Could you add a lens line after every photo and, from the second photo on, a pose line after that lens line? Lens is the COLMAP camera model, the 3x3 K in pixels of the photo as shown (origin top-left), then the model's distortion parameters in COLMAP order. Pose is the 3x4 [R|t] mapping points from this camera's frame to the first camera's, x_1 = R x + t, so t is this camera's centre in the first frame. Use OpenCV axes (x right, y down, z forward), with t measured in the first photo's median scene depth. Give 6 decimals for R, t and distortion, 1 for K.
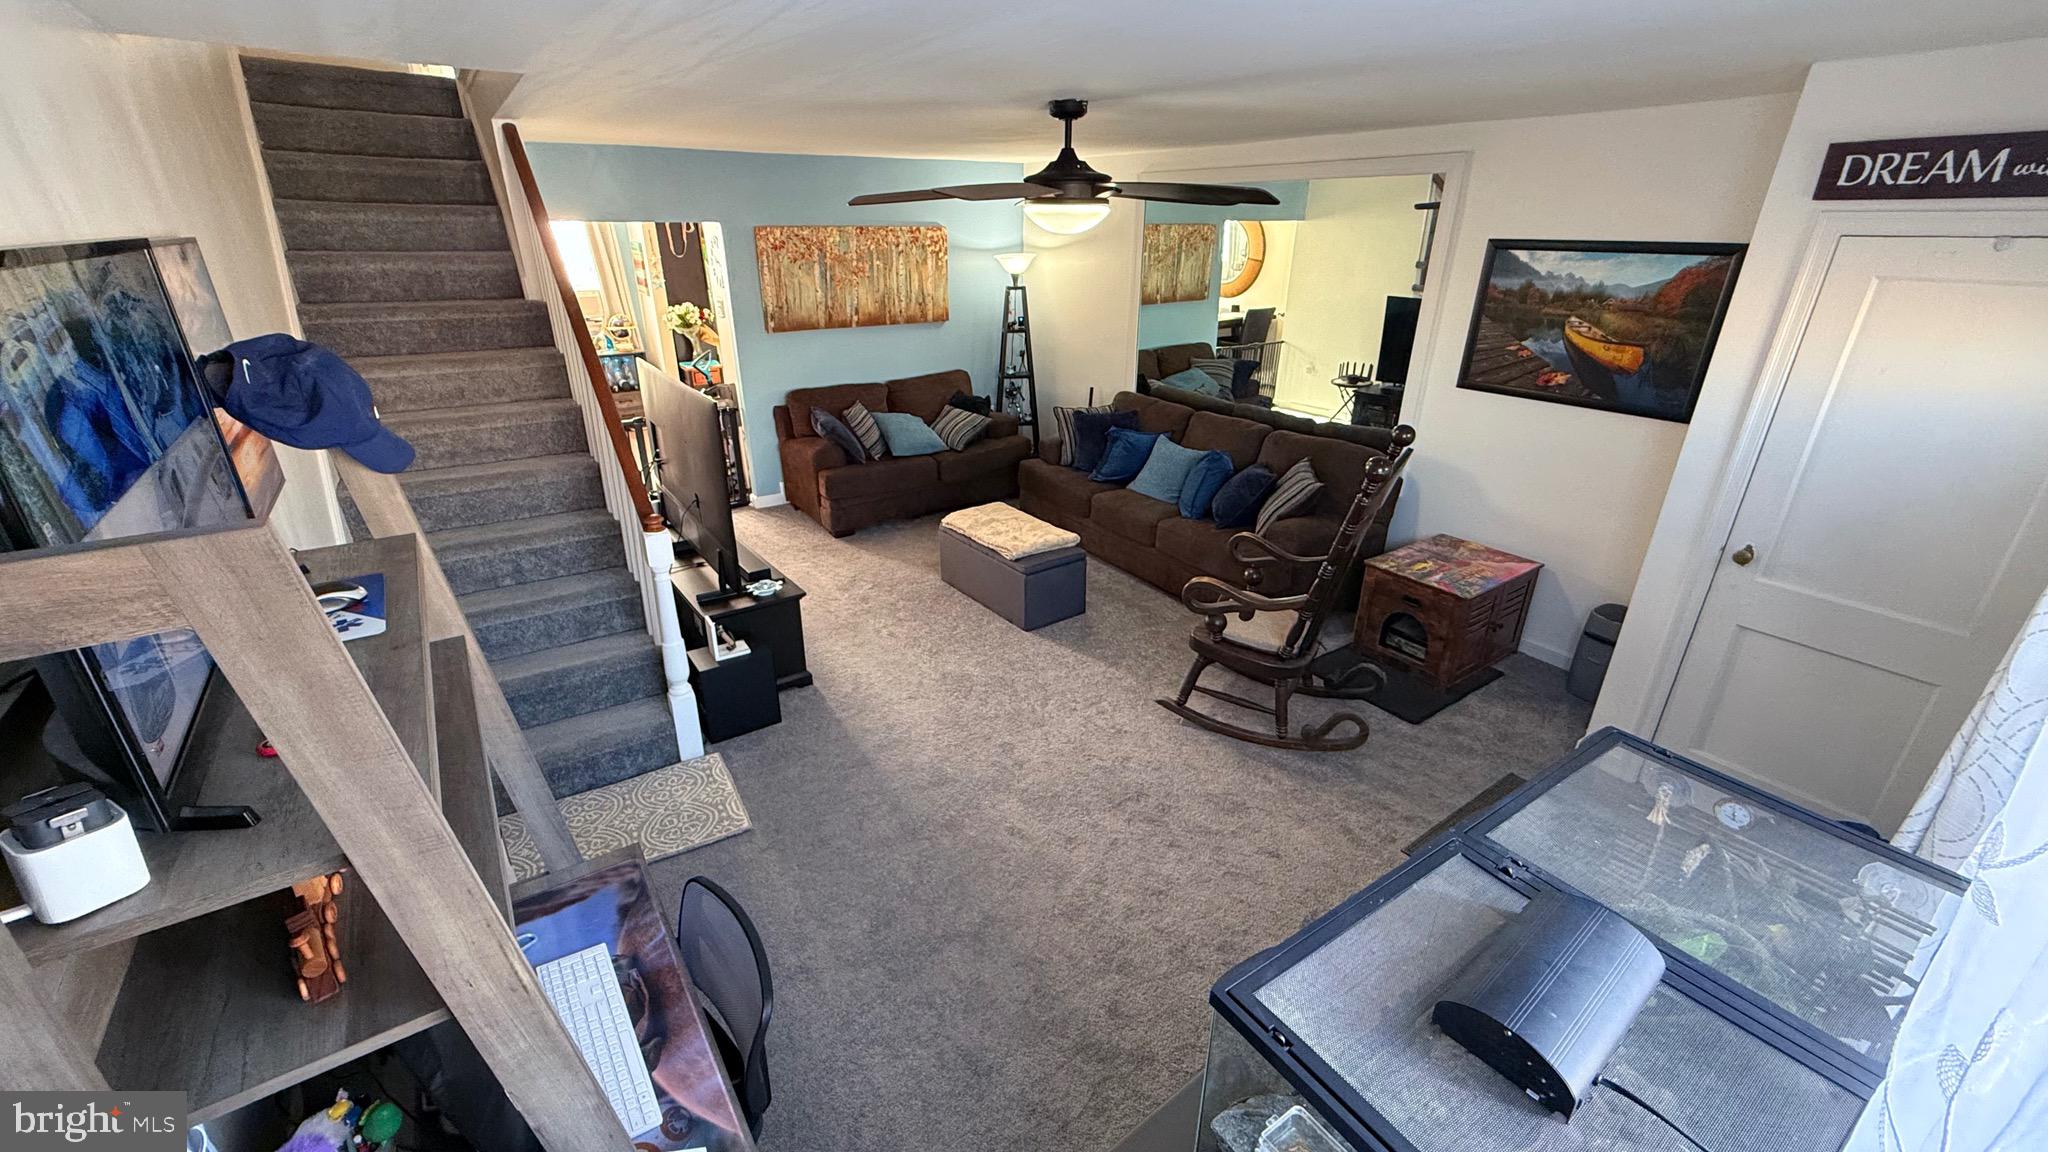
lens RADIAL K [[817.7, 0, 1018.4], [0, 817.7, 577.8], [0, 0, 1]] dist [0.000519, -0.000076]
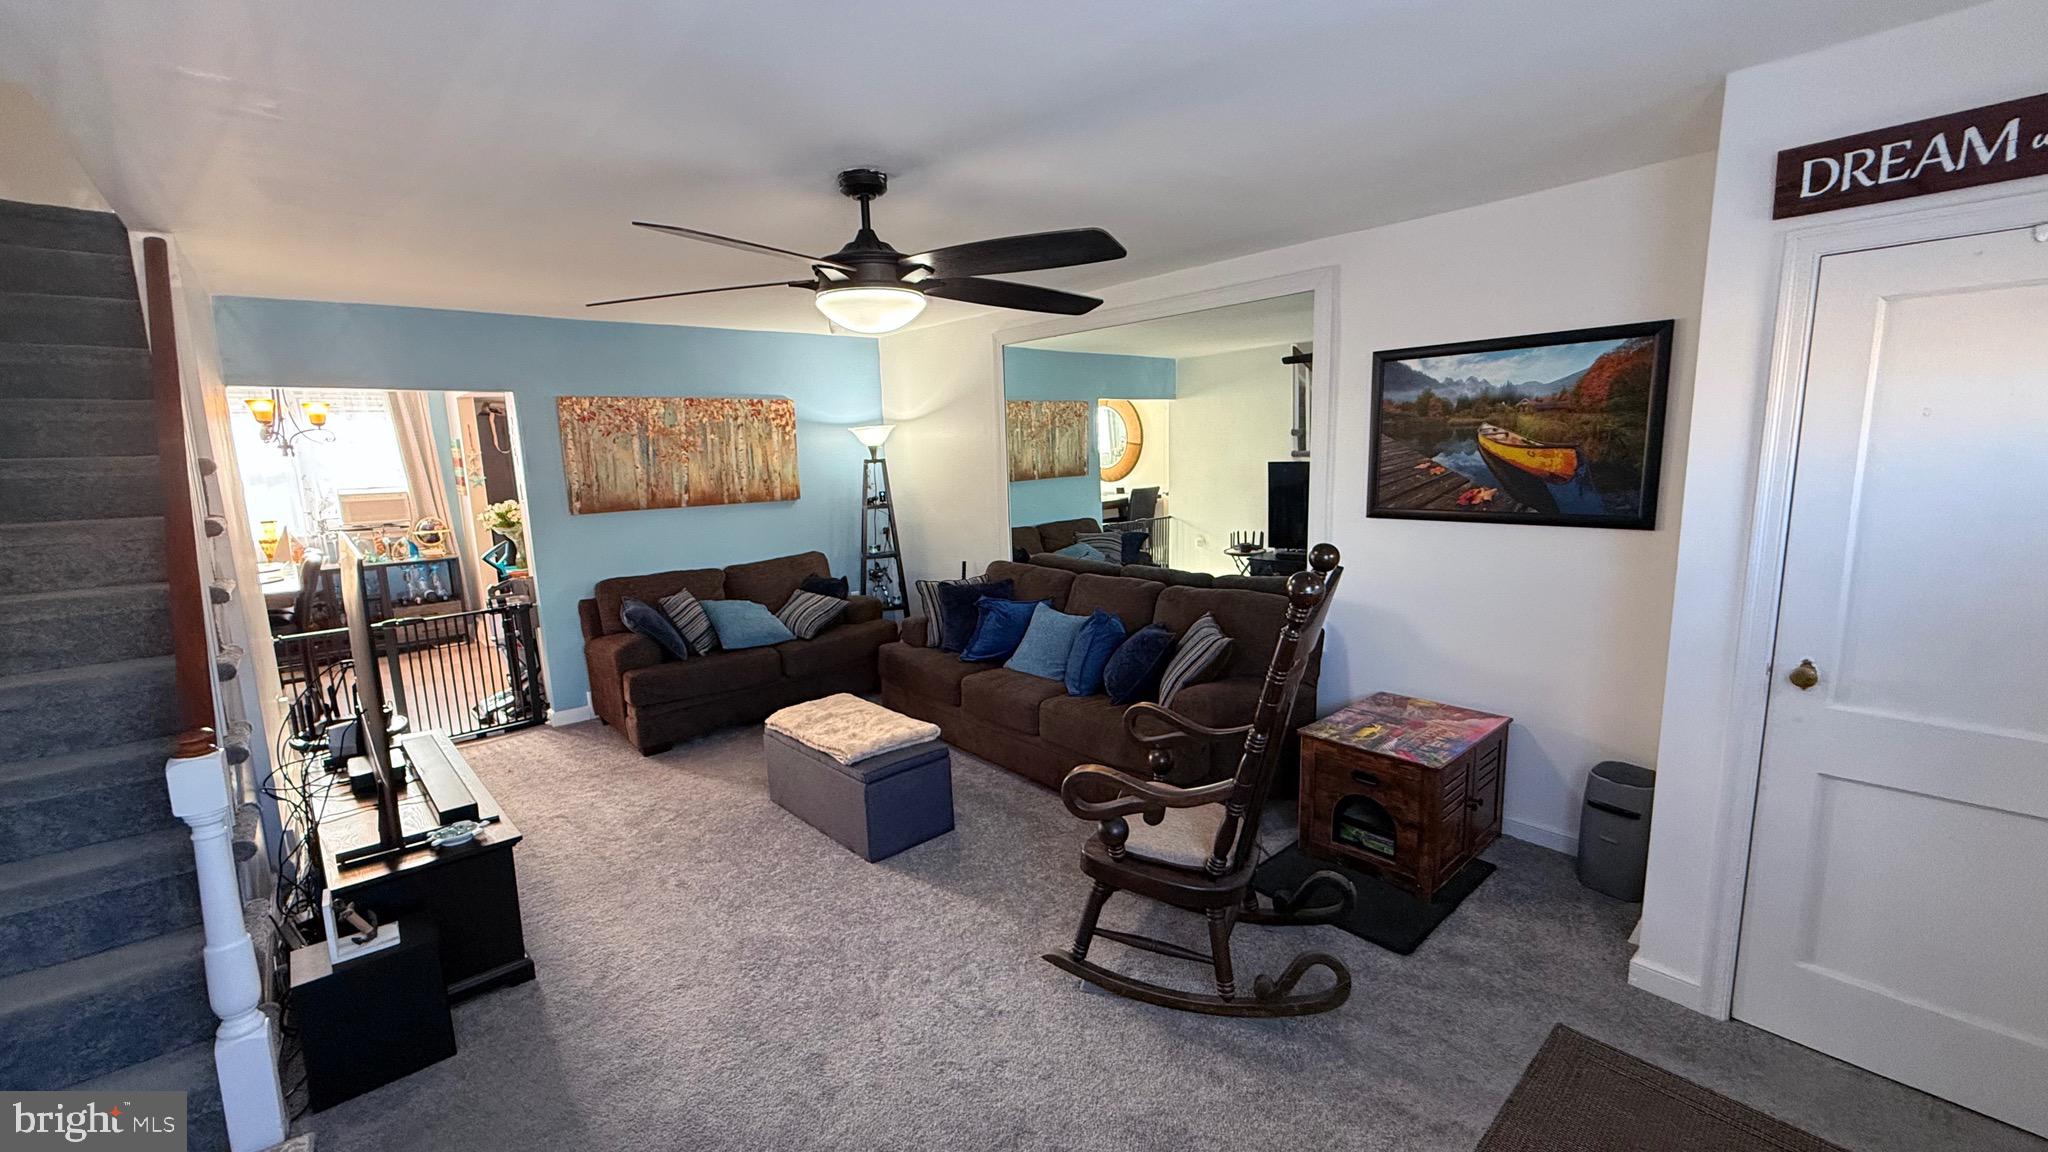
lens RADIAL K [[817.7, 0, 1018.0], [0, 817.7, 577.4], [0, 0, 1]] dist [0.000519, -0.000076]
pose [[0.992657, -0.052367, 0.109044, 0.078602], [0.077976, 0.966167, -0.245849, 0.009089], [-0.092480, 0.252547, 0.963155, 0.230010]]
